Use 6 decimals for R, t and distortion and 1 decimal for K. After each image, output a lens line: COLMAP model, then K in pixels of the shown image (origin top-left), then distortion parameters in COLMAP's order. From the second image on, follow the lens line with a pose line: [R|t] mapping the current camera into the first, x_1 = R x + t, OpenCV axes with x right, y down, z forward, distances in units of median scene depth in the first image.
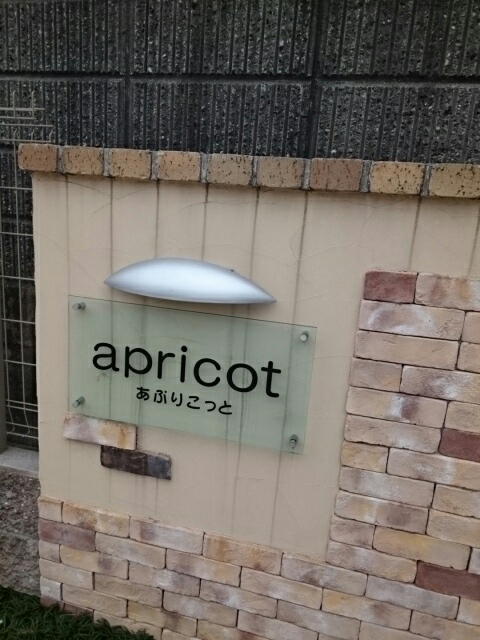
lens RADIAL K [[518.4, 0, 239.4], [0, 518.4, 320.7], [0, 0, 1]] dist [0.035166, -0.012381]
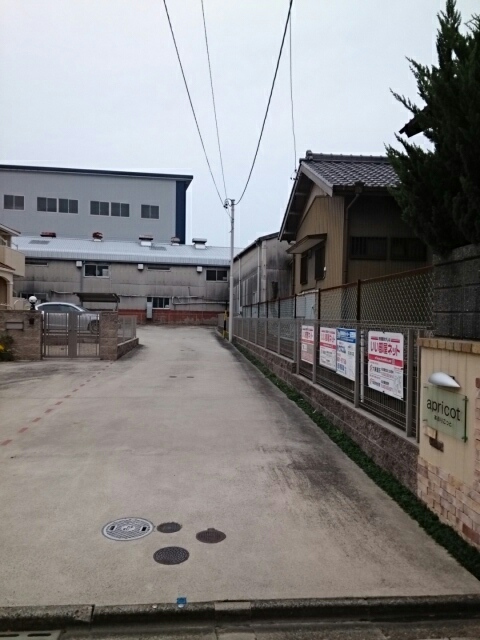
lens RADIAL K [[518.4, 0, 239.8], [0, 518.4, 319.4], [0, 0, 1]] dist [0.035166, -0.012381]
pose [[0.346691, -0.054556, -0.936391, 2.117655], [-0.219832, 0.965776, -0.137660, 0.239924], [0.911855, 0.253575, 0.322833, -1.065736]]
